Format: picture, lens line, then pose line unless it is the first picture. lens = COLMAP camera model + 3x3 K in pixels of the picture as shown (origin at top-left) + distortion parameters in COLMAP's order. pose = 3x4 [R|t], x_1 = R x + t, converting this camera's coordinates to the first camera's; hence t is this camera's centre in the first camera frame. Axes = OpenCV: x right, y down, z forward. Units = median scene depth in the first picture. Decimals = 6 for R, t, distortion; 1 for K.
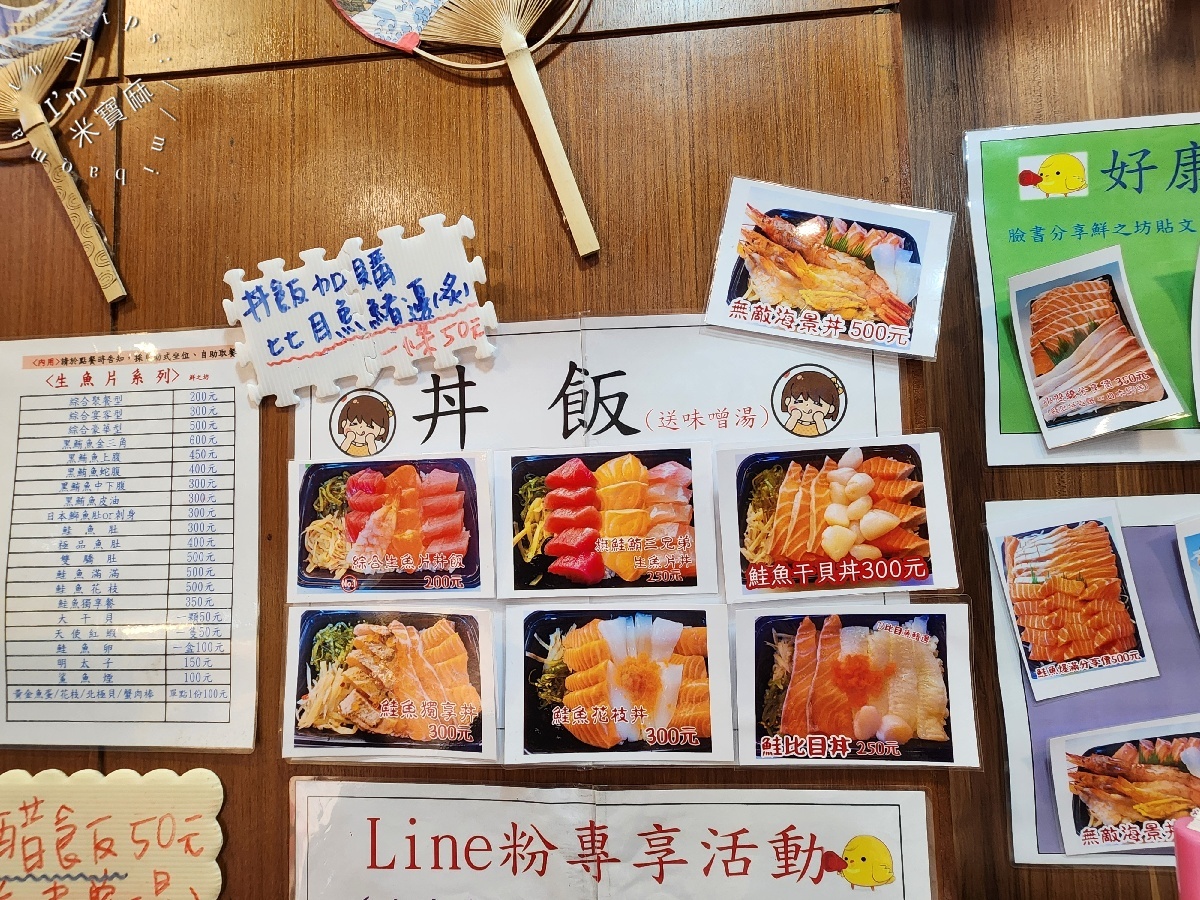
lens RADIAL K [[609.3, 0, 600.0], [0, 609.3, 450.0], [0, 0, 1]] dist [0.001049, 0.000925]
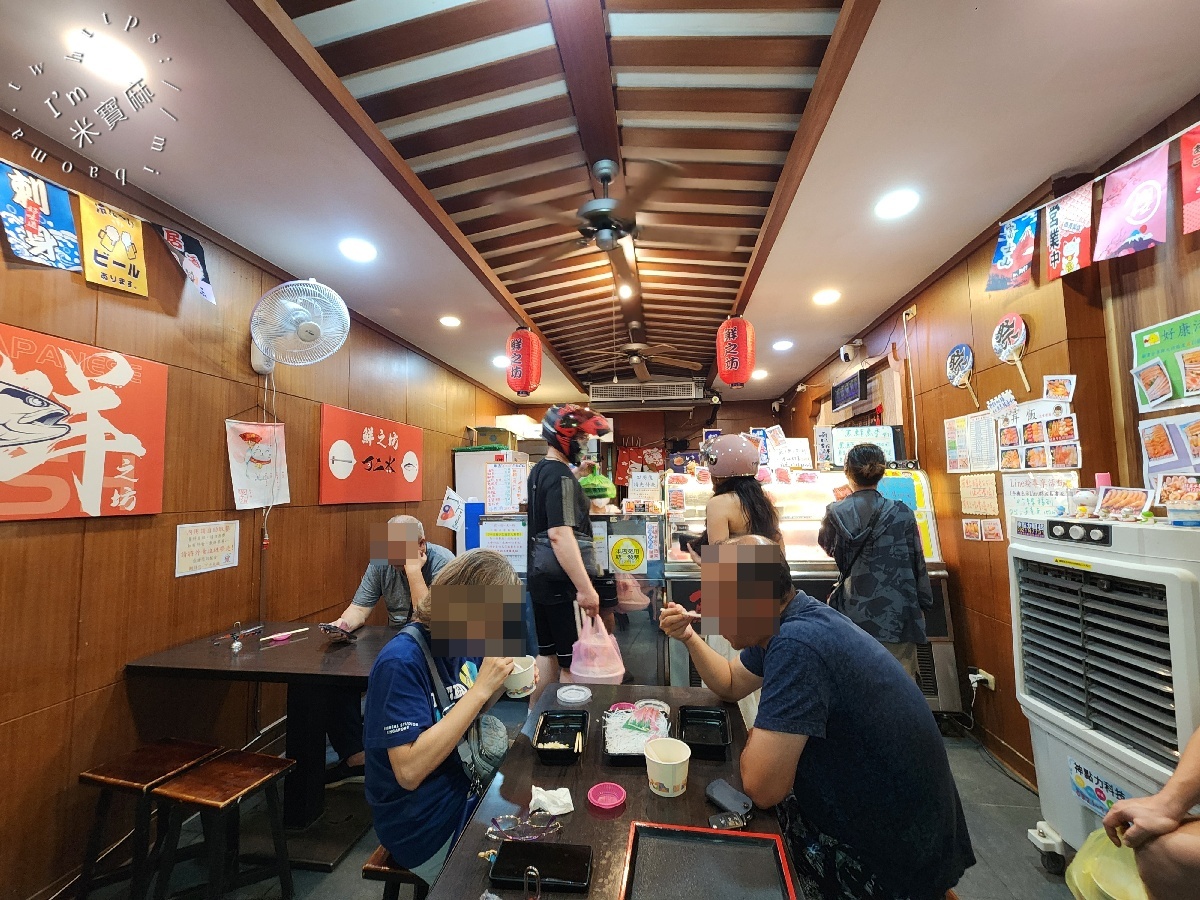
lens RADIAL K [[493.4, 0, 603.0], [0, 493.4, 454.1], [0, 0, 1]] dist [0.001330, 0.000243]
pose [[-0.038678, -0.044198, -0.998274, 5.264588], [0.086366, 0.995135, -0.047405, 0.188190], [0.995512, -0.088051, -0.034673, -3.281745]]
